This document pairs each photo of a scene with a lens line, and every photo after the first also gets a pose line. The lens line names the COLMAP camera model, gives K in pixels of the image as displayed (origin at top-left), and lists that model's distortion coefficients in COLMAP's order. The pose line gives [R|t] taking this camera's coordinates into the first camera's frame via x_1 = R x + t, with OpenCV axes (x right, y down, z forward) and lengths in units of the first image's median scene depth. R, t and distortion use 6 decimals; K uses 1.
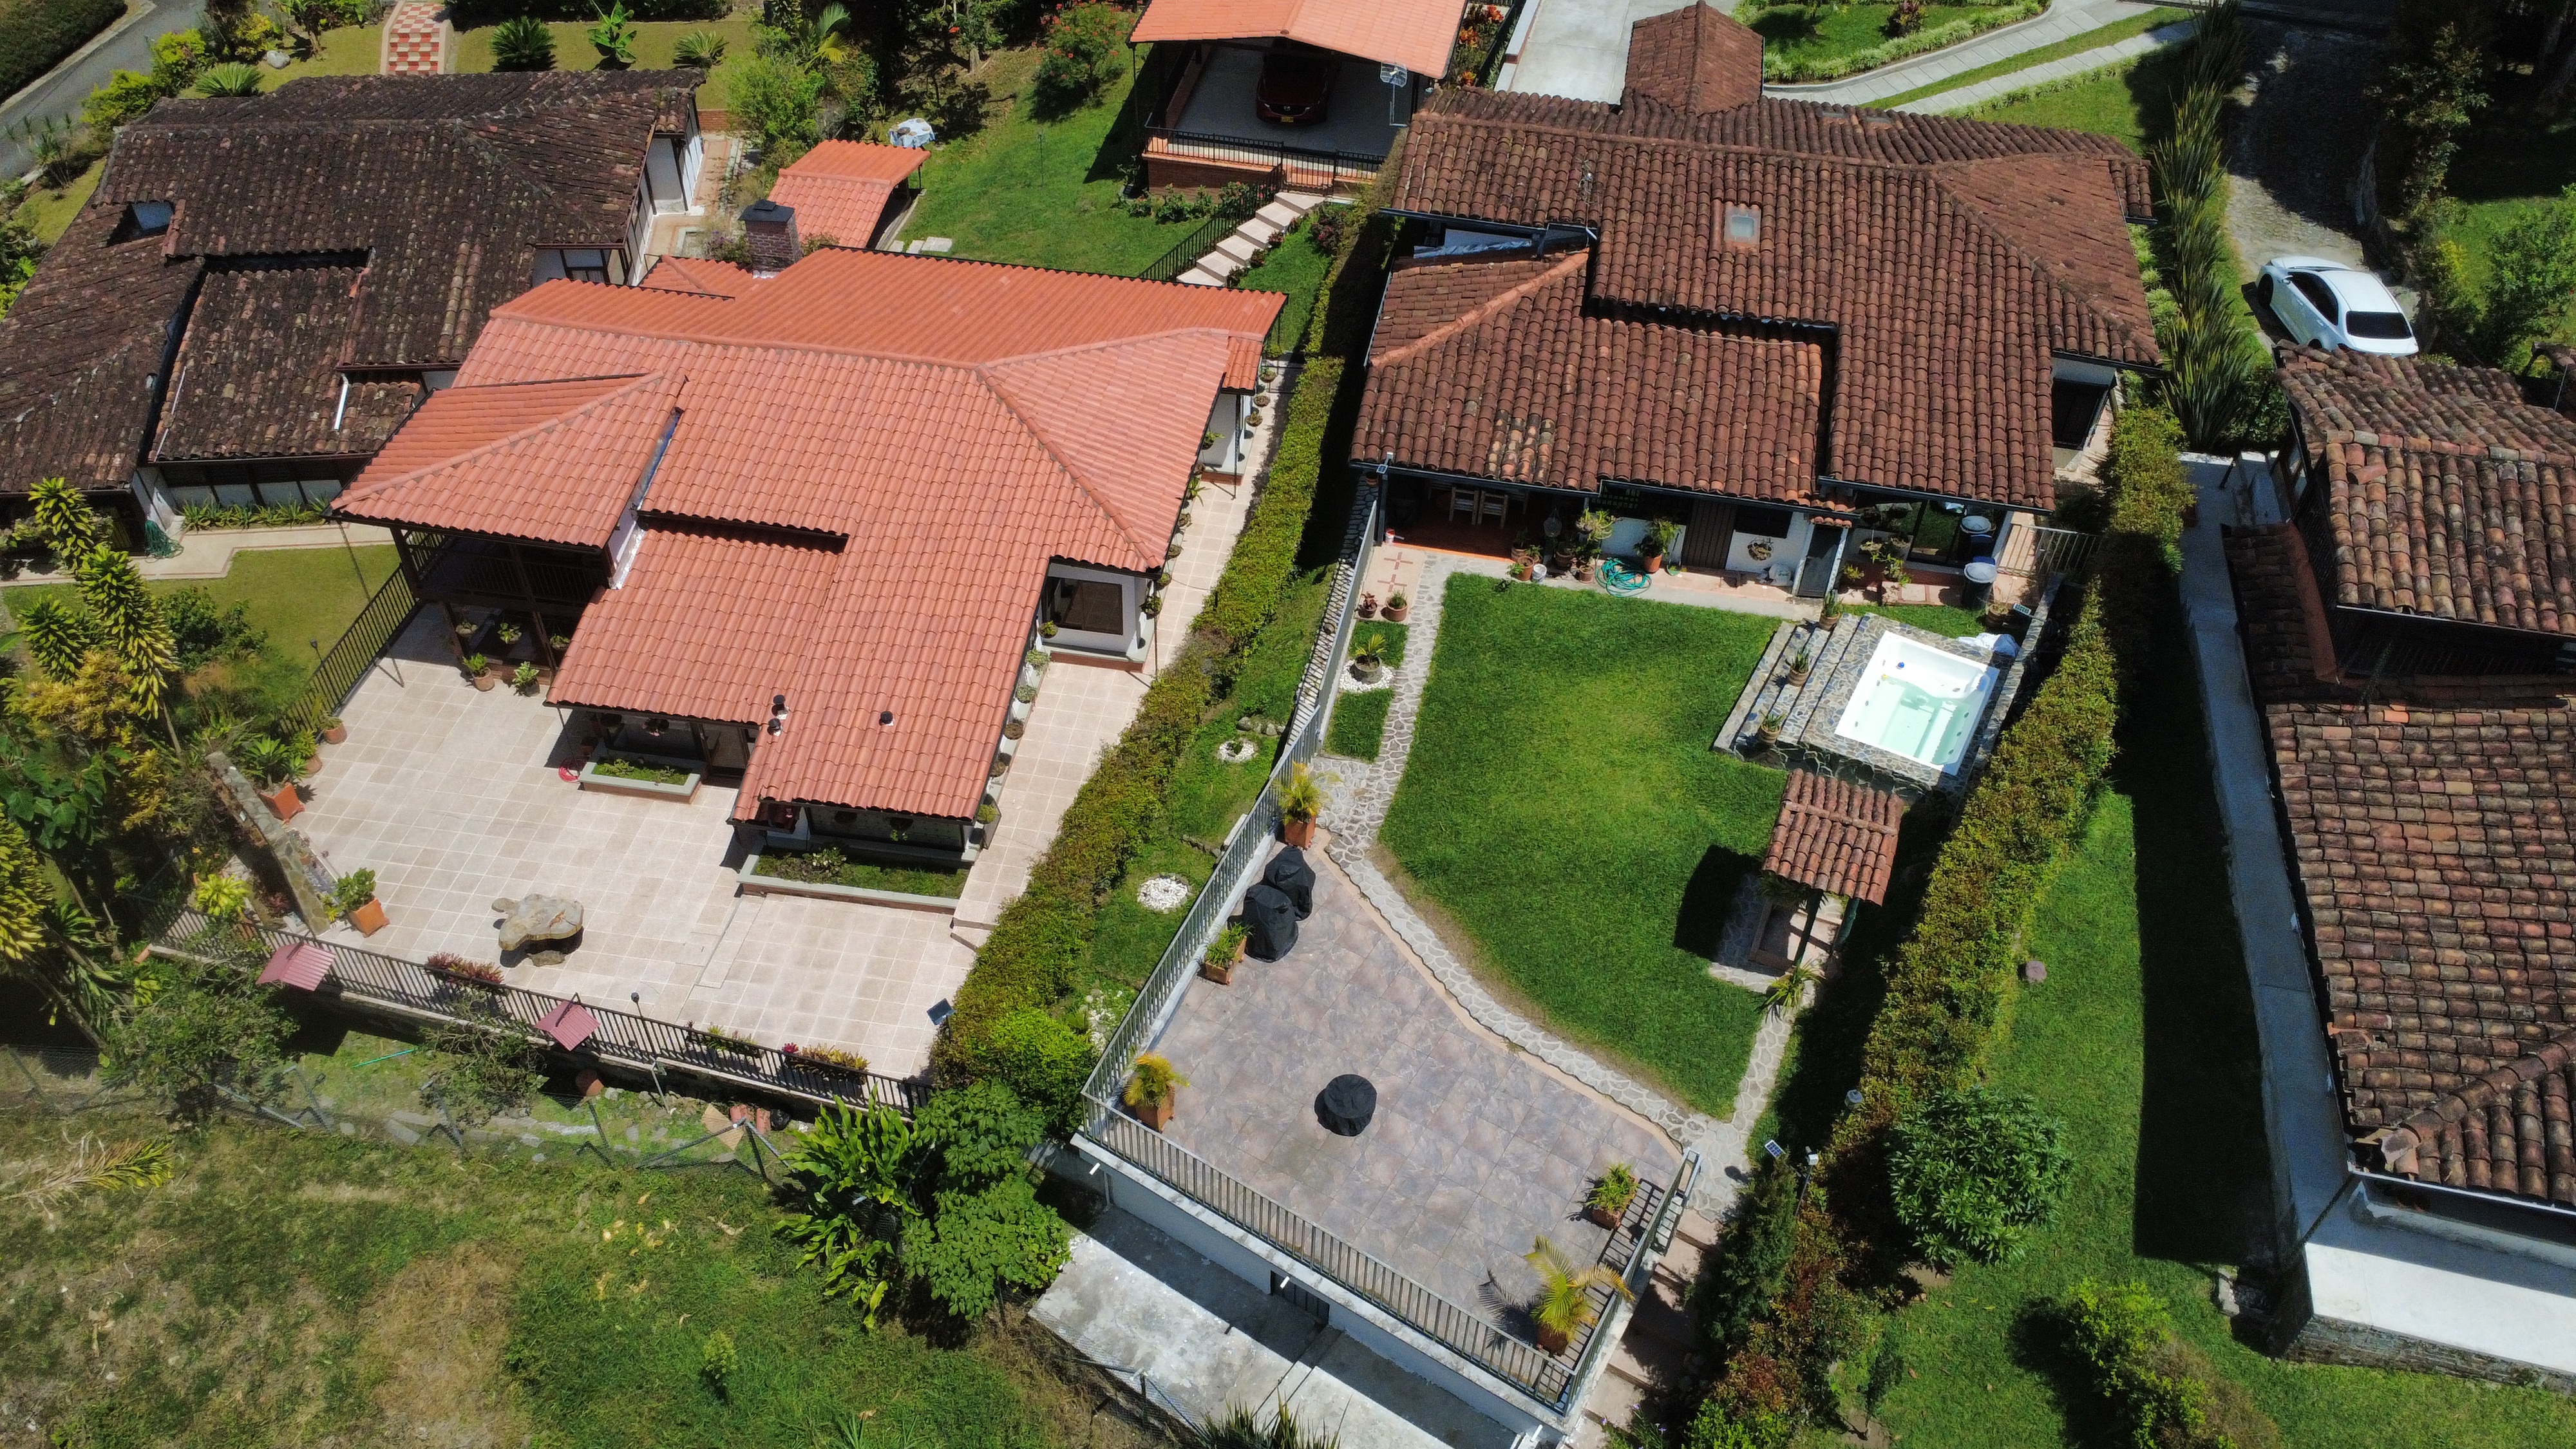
lens RADIAL K [[1867.9, 0, 1289.5], [0, 1867.9, 724.7], [0, 0, 1]] dist [0.001977, 0.005904]
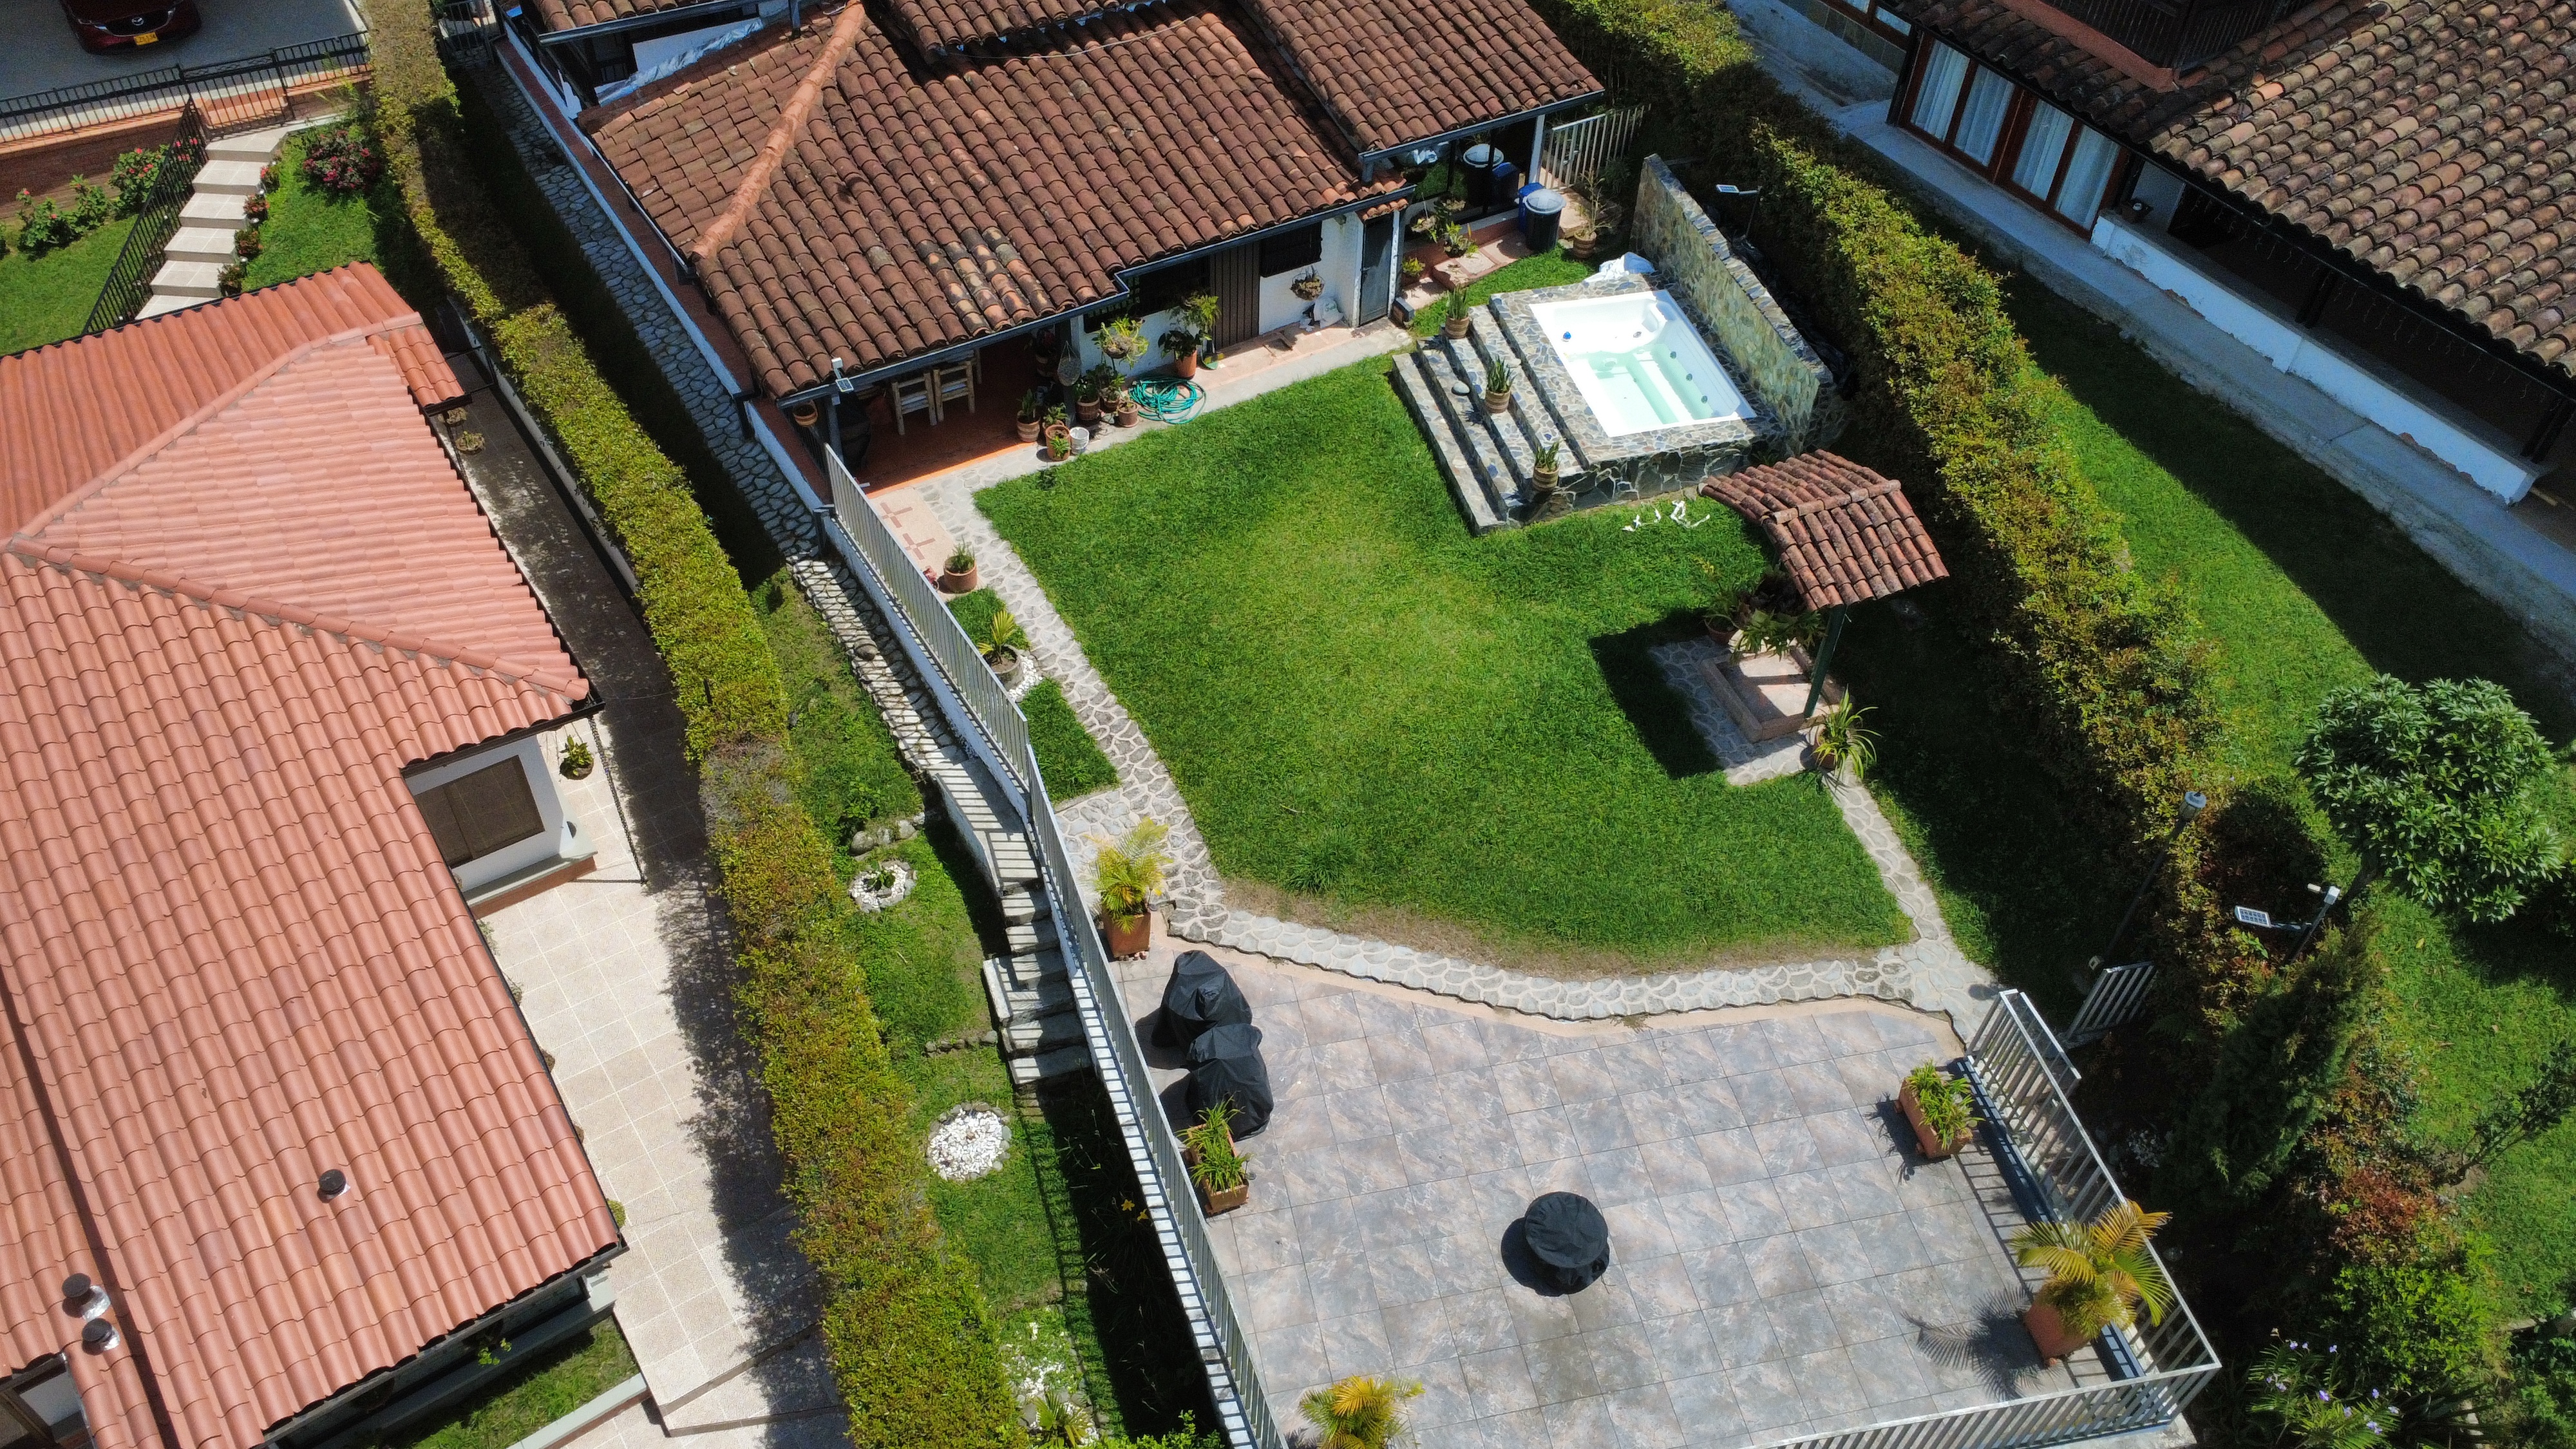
lens RADIAL K [[1867.9, 0, 1289.5], [0, 1867.9, 724.7], [0, 0, 1]] dist [0.001977, 0.005904]
pose [[0.728229, -0.487421, 0.481771, -0.197819], [0.458948, 0.868910, 0.185369, -0.083494], [-0.508969, 0.086117, 0.856467, 0.384171]]
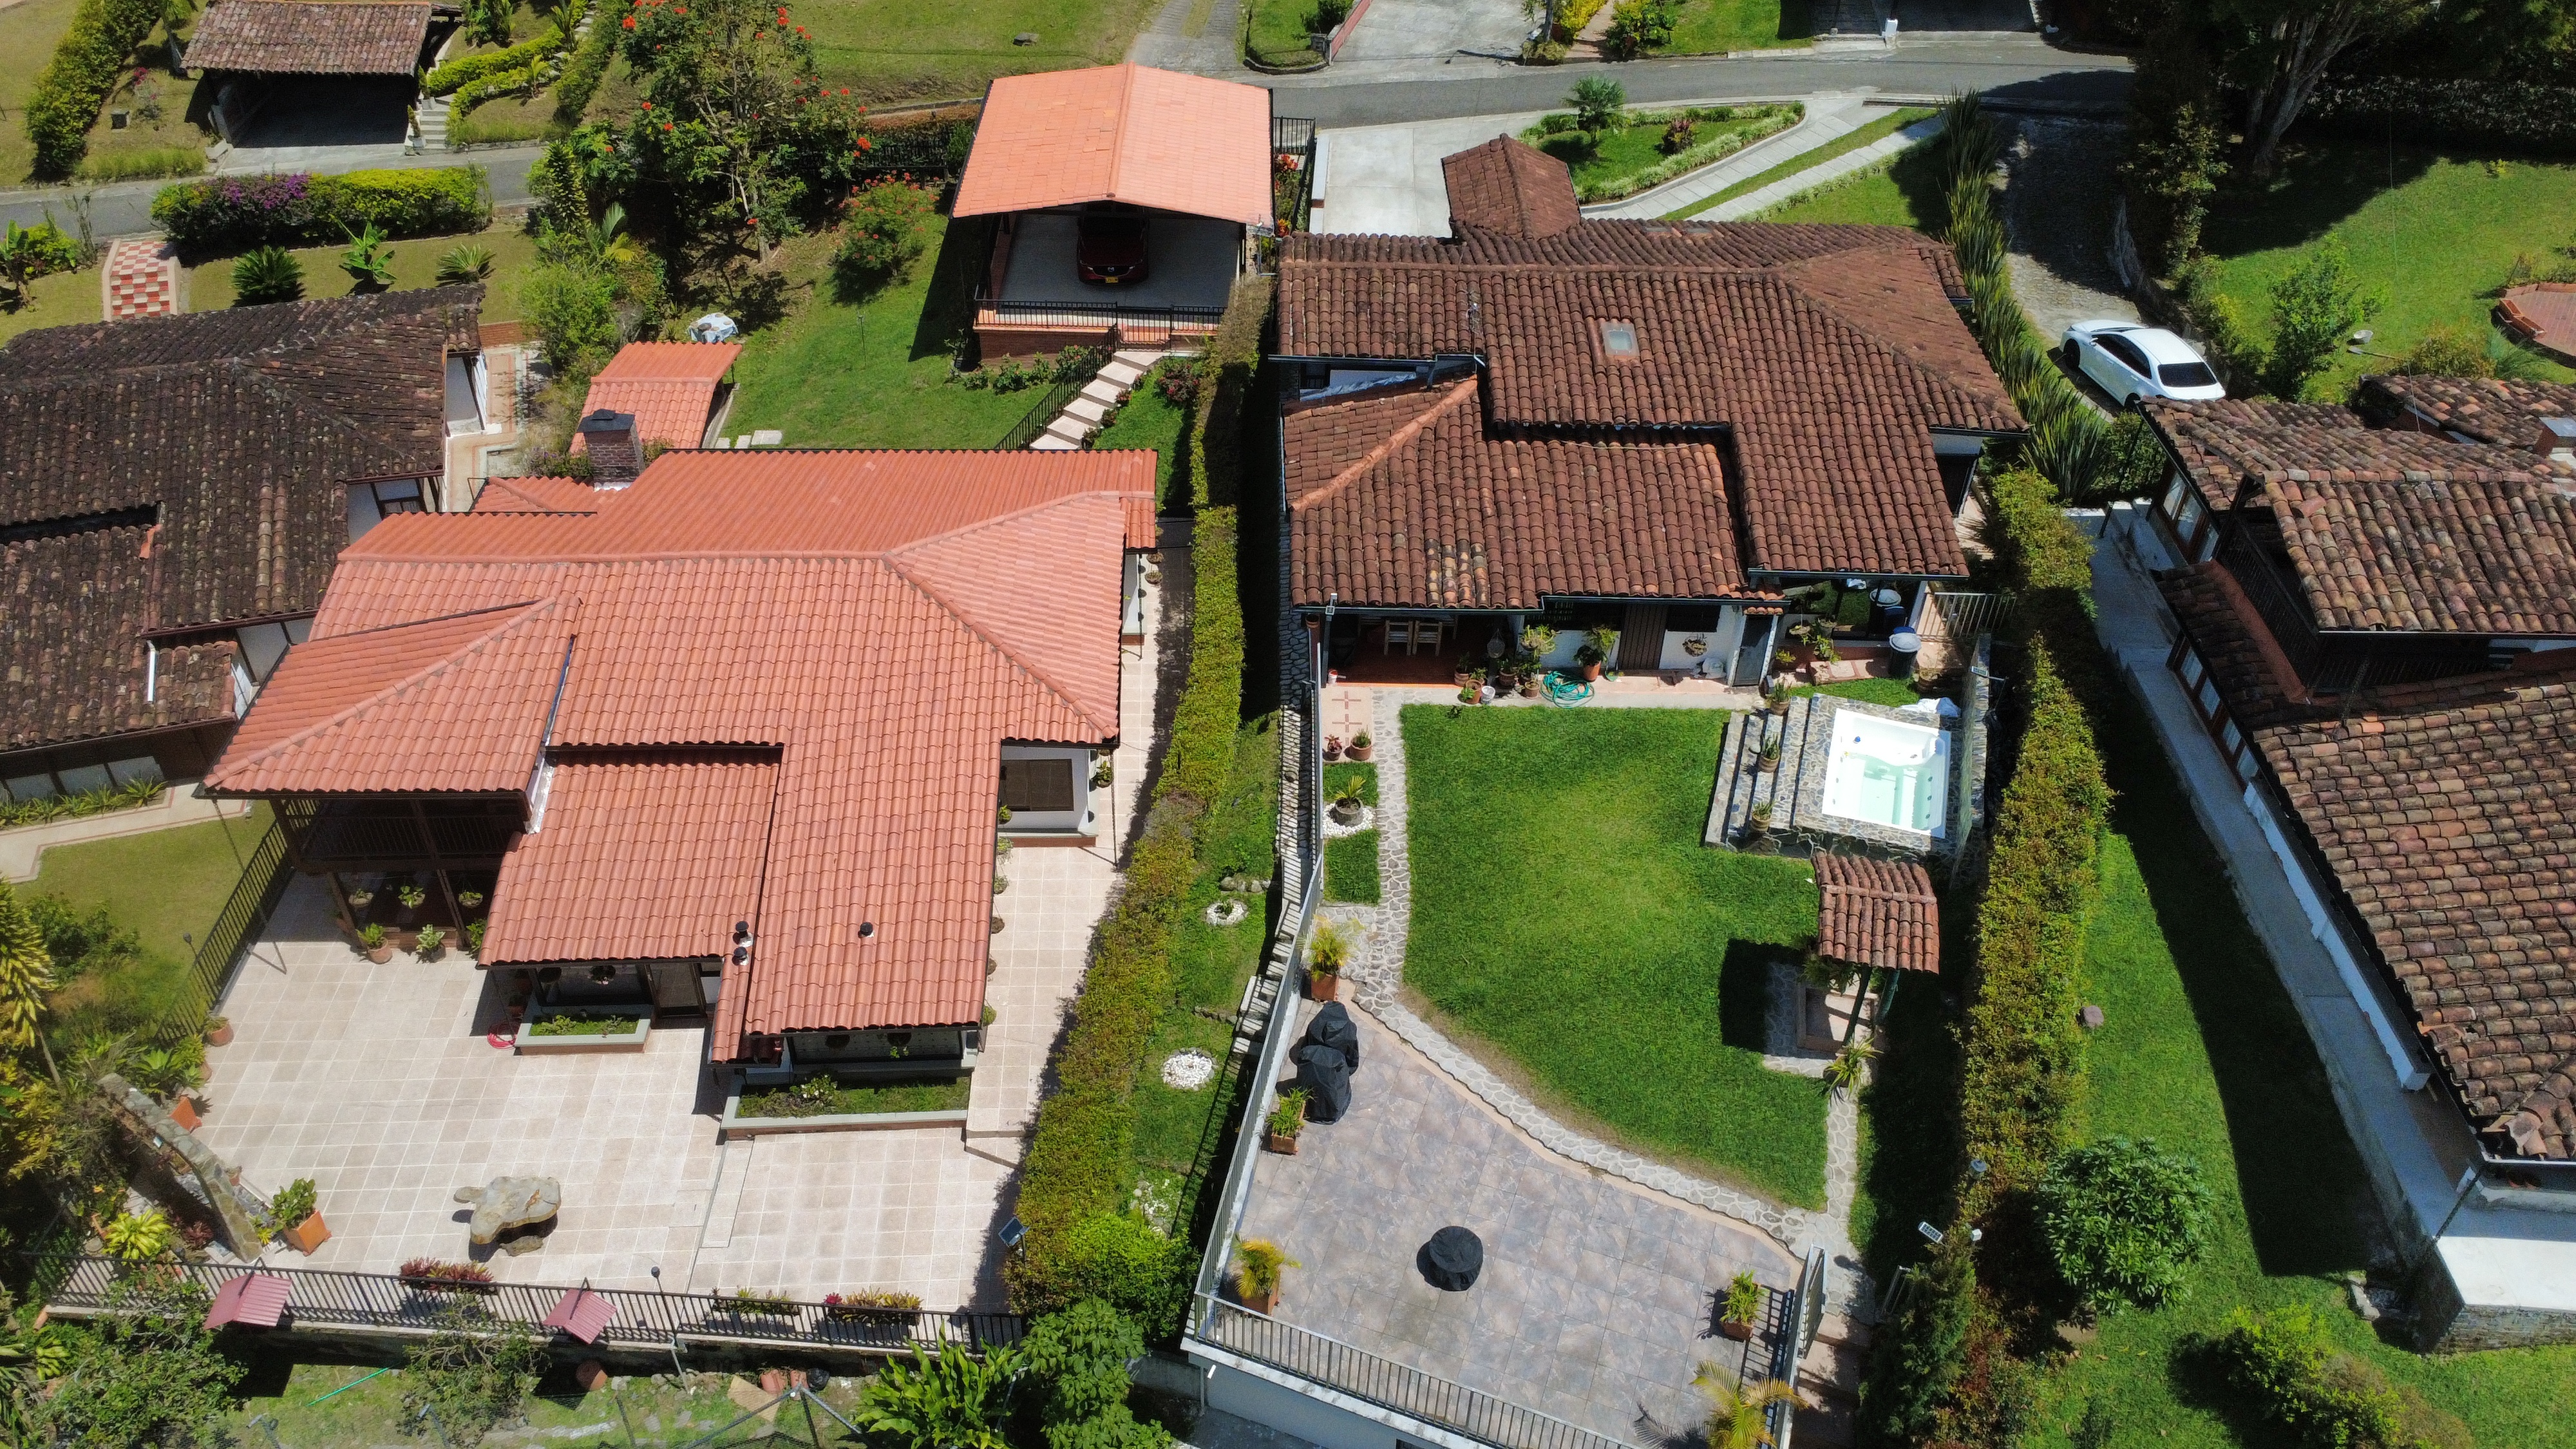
lens RADIAL K [[1867.9, 0, 1289.5], [0, 1867.9, 724.7], [0, 0, 1]] dist [0.001977, 0.005904]
pose [[0.980199, -0.124619, 0.153884, -0.130068], [0.135778, 0.988655, -0.064228, -0.015397], [-0.144134, 0.083851, 0.985999, 0.025686]]
